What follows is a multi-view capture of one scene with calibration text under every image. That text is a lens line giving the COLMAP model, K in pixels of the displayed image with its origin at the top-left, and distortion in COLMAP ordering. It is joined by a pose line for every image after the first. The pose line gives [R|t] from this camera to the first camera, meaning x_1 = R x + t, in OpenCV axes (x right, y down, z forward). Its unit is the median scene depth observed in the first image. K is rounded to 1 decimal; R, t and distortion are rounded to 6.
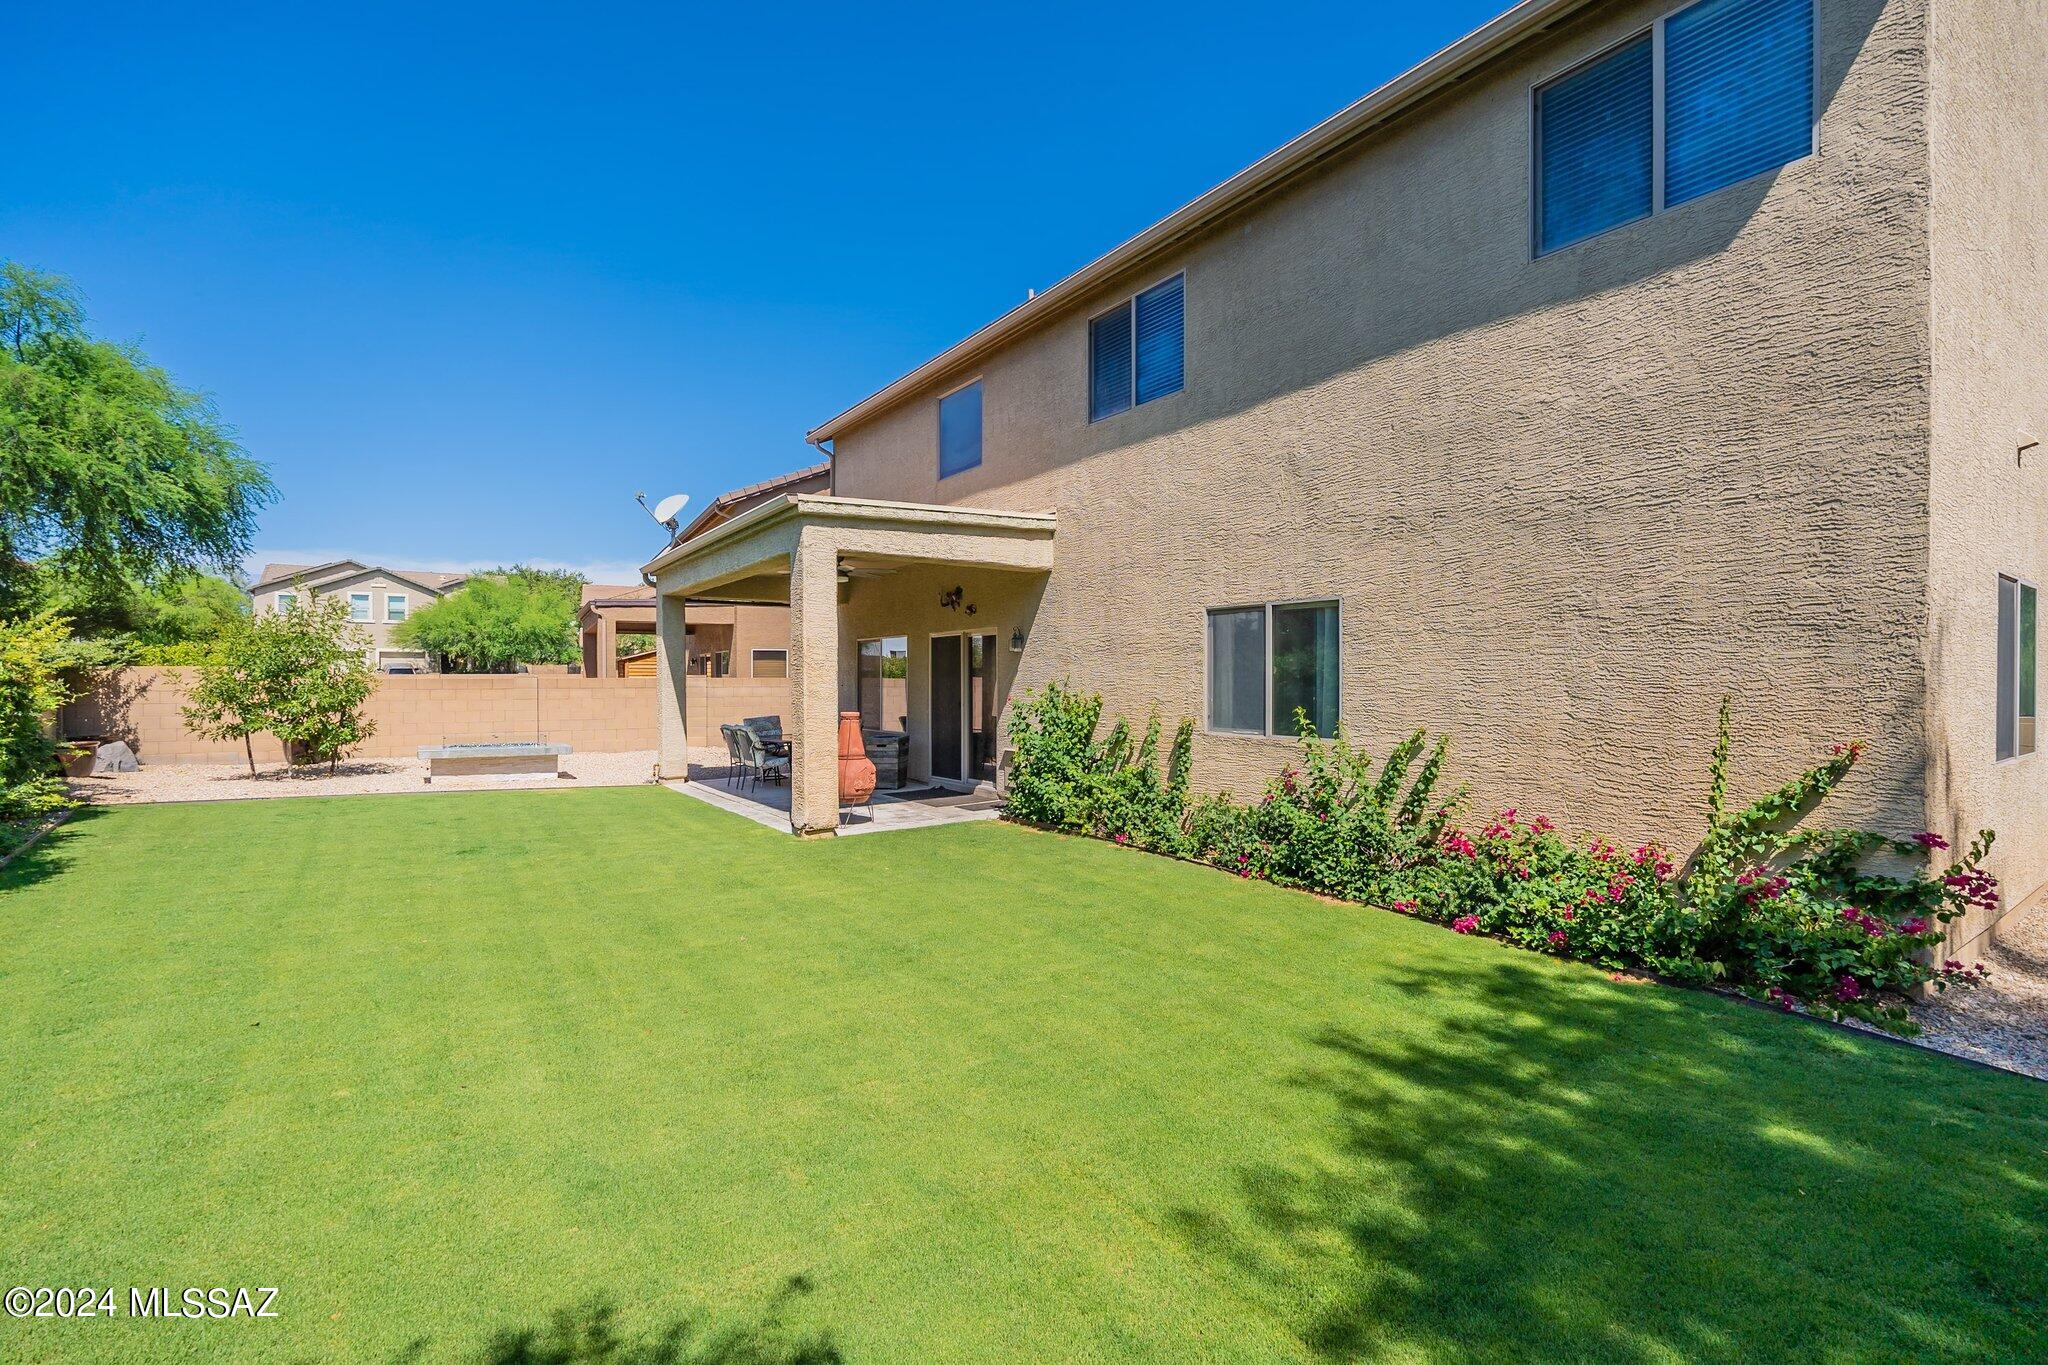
lens RADIAL K [[902.9, 0, 1024.4], [0, 902.9, 679.2], [0, 0, 1]] dist [0.000106, -0.001605]
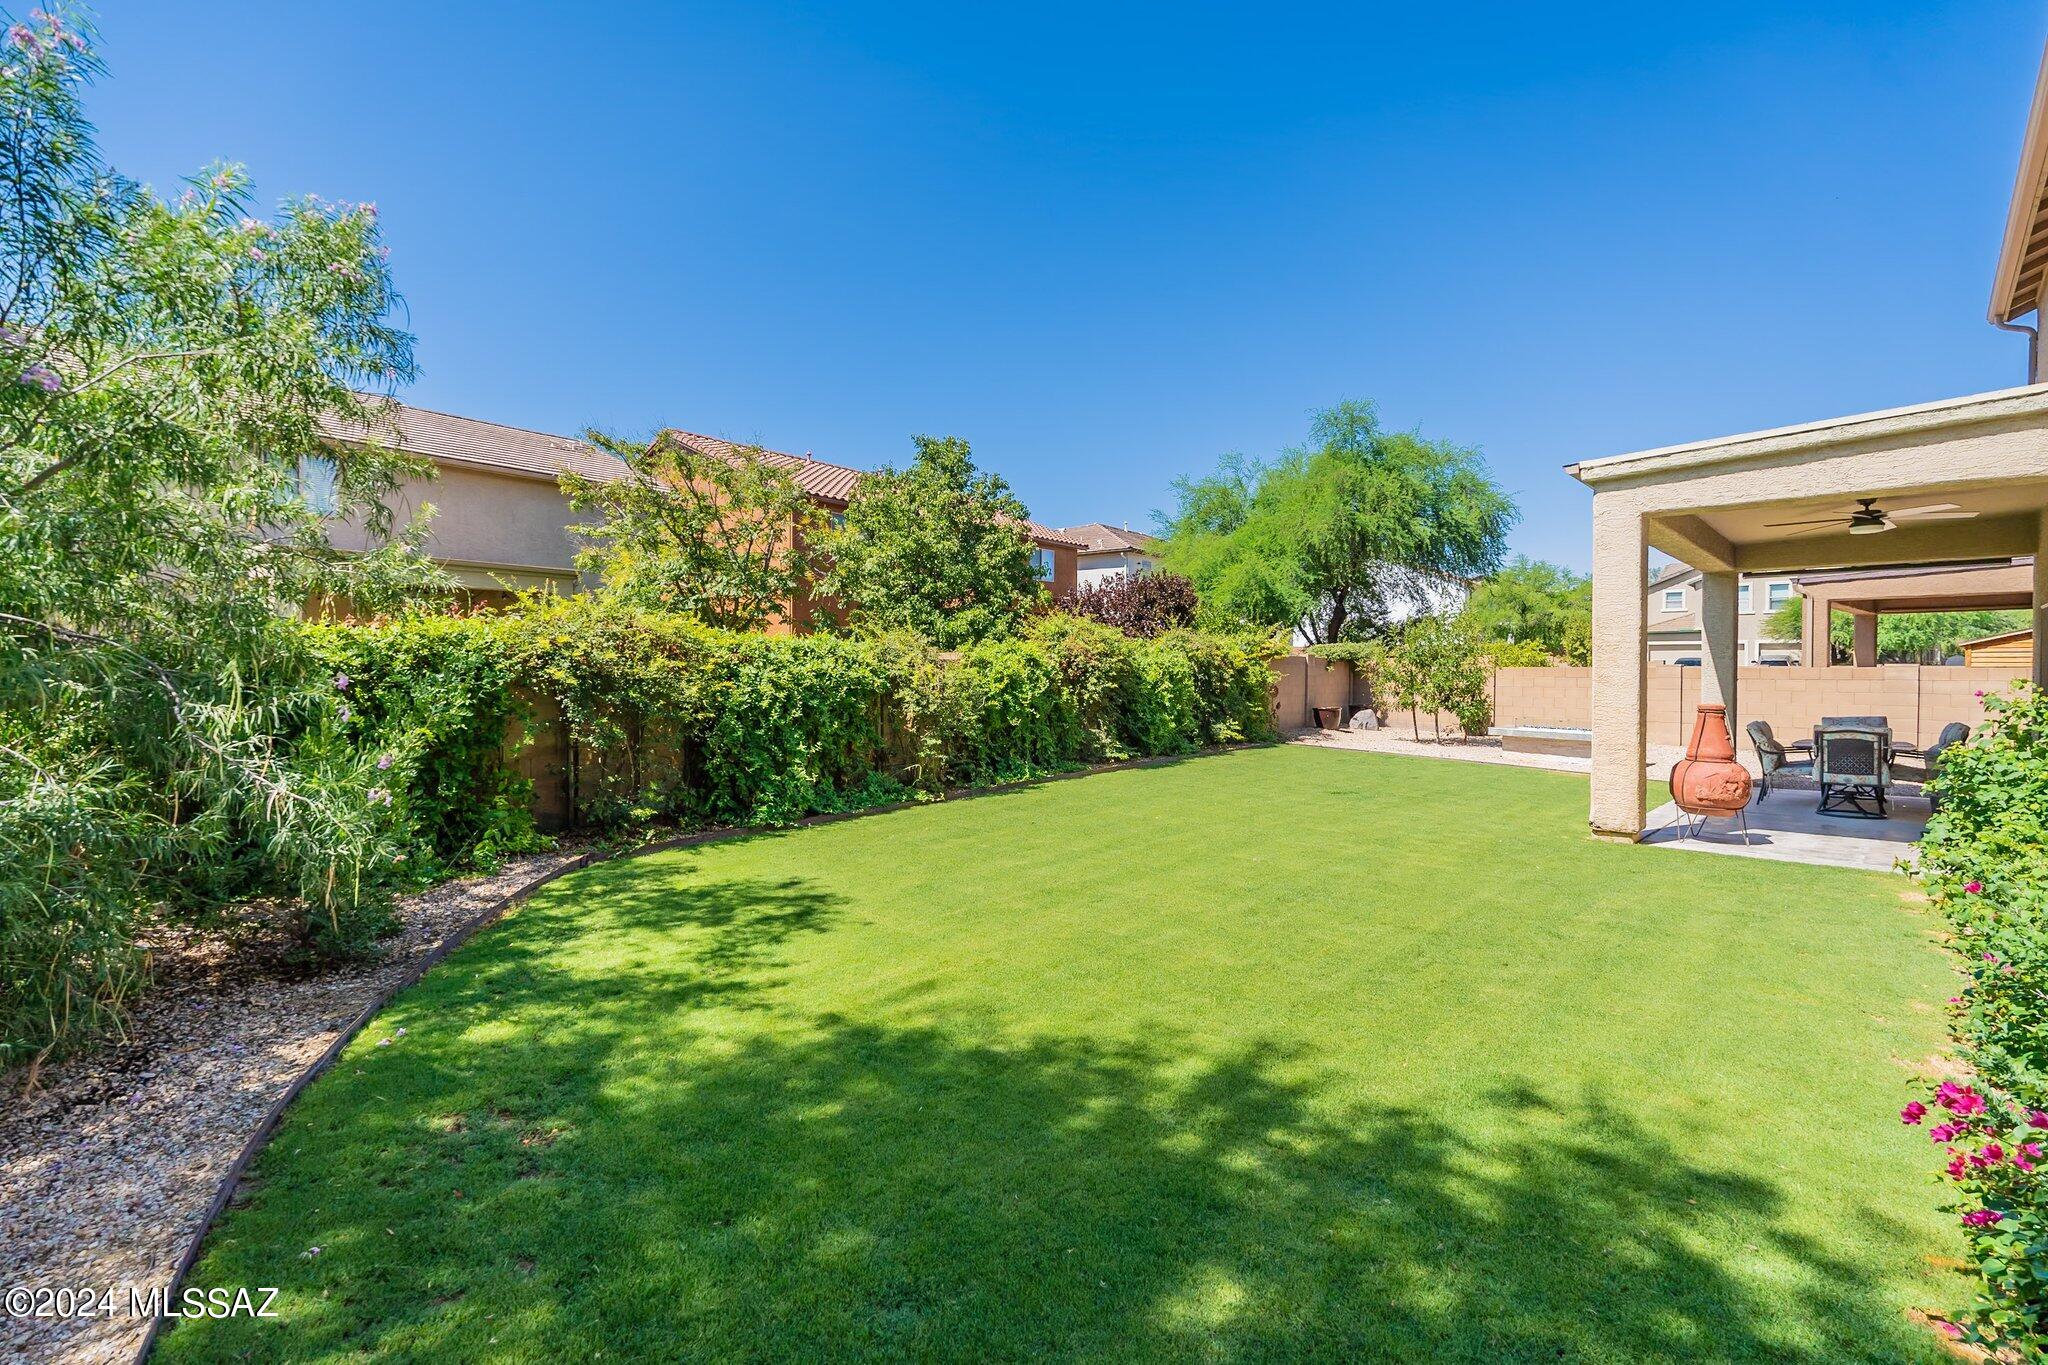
lens RADIAL K [[902.9, 0, 1013.2], [0, 902.9, 676.7], [0, 0, 1]] dist [0.000106, -0.001605]
pose [[0.176767, 0.010737, -0.984194, 1.045928], [-0.006969, 0.999929, 0.009657, 0.017853], [0.984228, 0.005152, 0.176829, 0.502022]]
